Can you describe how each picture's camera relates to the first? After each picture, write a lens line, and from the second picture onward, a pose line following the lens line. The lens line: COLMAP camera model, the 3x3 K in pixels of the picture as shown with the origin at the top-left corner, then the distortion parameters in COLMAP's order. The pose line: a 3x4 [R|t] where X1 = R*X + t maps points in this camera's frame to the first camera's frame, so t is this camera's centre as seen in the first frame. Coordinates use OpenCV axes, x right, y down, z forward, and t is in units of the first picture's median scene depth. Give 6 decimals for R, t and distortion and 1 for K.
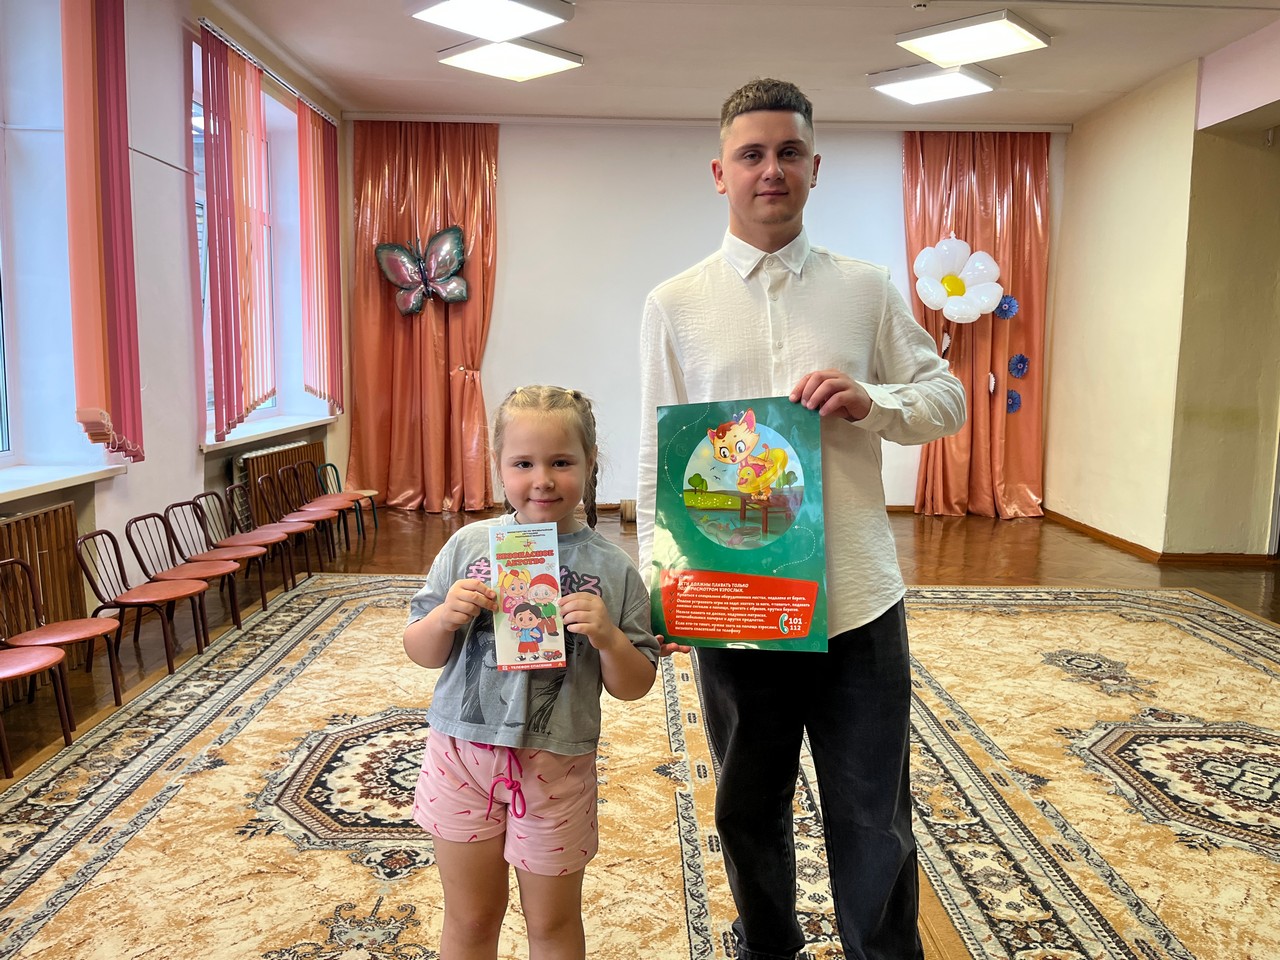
lens RADIAL K [[989.1, 0, 642.8], [0, 989.1, 461.8], [0, 0, 1]] dist [0.078098, -0.118861]
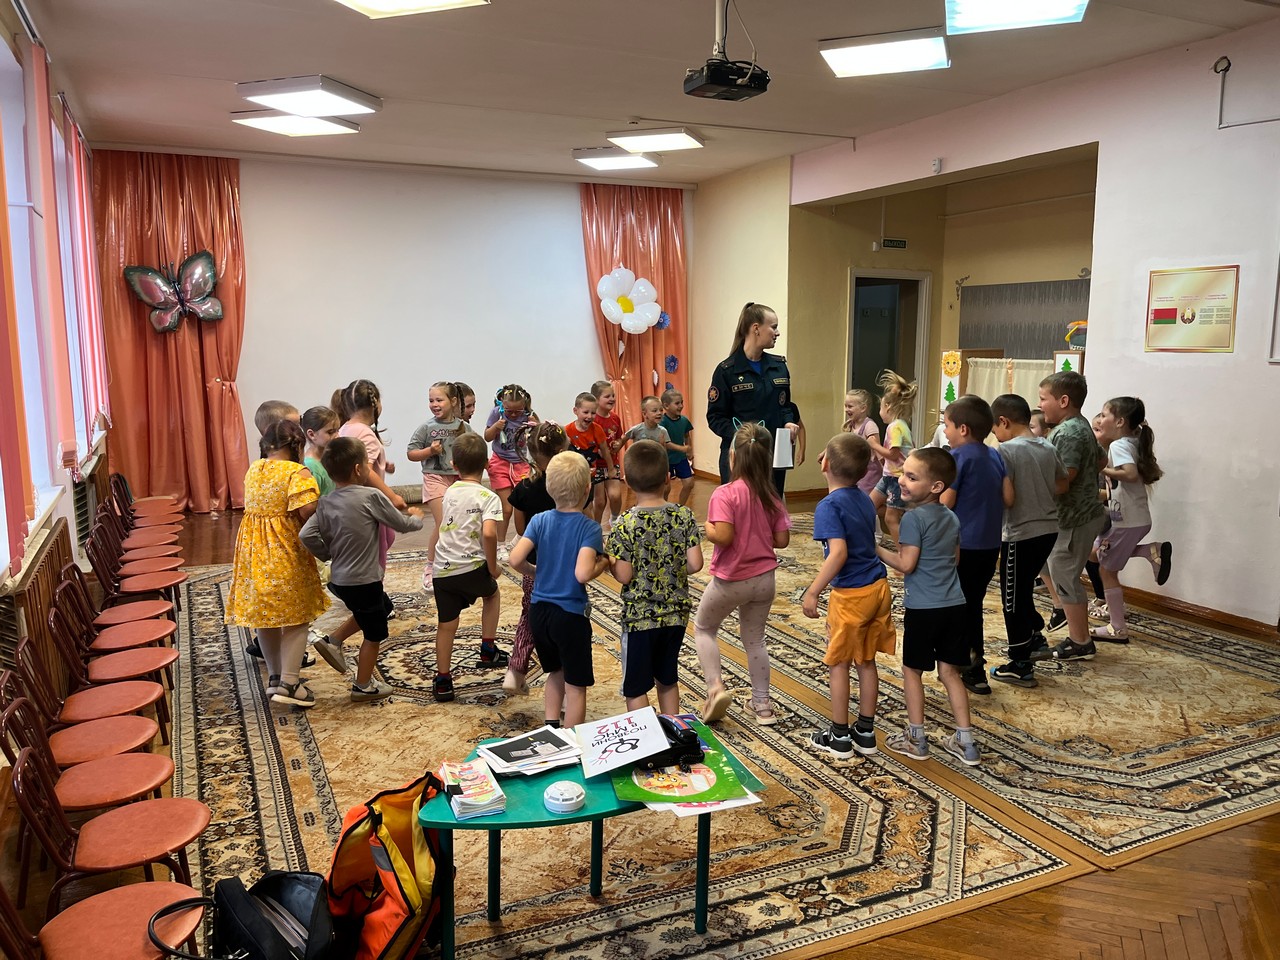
lens RADIAL K [[975.7, 0, 637.9], [0, 975.7, 477.0], [0, 0, 1]] dist [0.062456, -0.072721]
pose [[0.916272, -0.075584, 0.393360, -0.197480], [0.060393, 0.996877, 0.050871, -0.014749], [-0.395977, -0.022856, 0.917976, -0.193459]]
